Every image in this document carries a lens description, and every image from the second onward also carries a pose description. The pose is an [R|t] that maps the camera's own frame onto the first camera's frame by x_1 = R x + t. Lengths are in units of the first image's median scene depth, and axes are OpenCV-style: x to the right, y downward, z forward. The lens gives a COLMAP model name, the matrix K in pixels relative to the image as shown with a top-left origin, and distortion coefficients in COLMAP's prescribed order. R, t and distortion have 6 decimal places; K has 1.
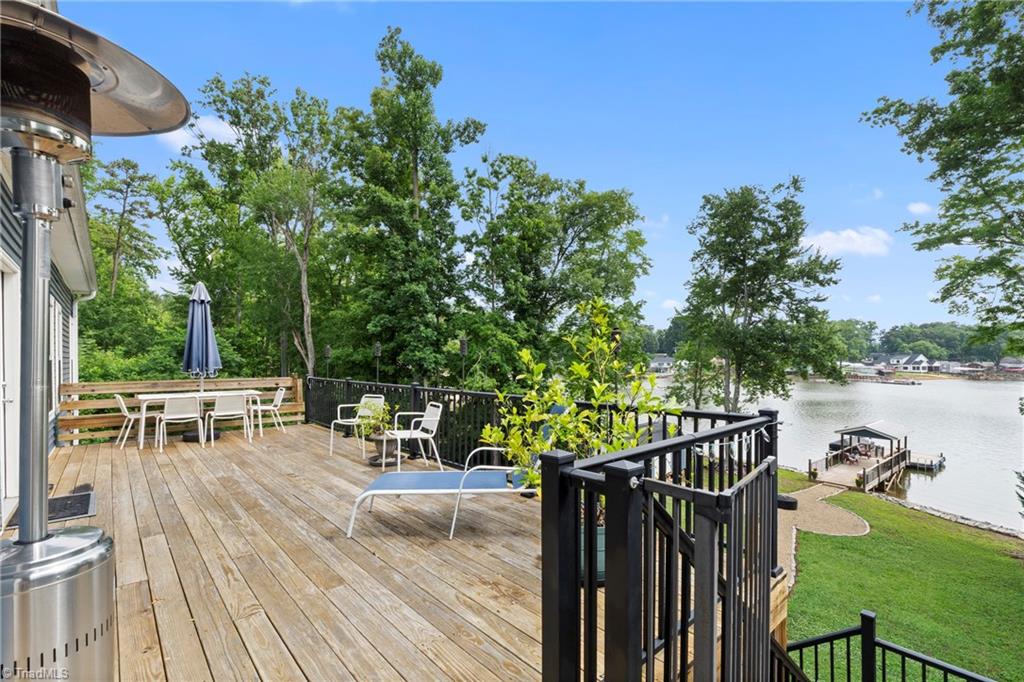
lens RADIAL K [[463.1, 0, 522.2], [0, 463.1, 361.2], [0, 0, 1]] dist [-0.001485, -0.000236]
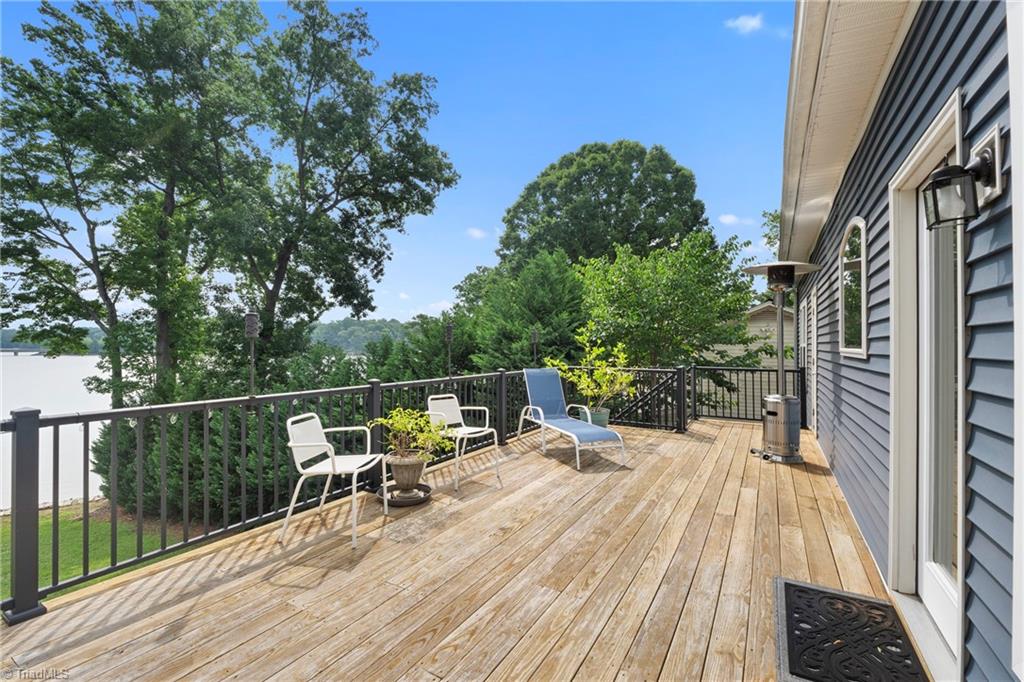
lens RADIAL K [[463.1, 0, 512.5], [0, 463.1, 345.4], [0, 0, 1]] dist [-0.001485, -0.000236]
pose [[-0.326911, 0.006123, 0.945035, -1.319660], [0.002751, 0.999981, -0.005528, 0.005246], [-0.945051, 0.000793, -0.326922, 1.451247]]
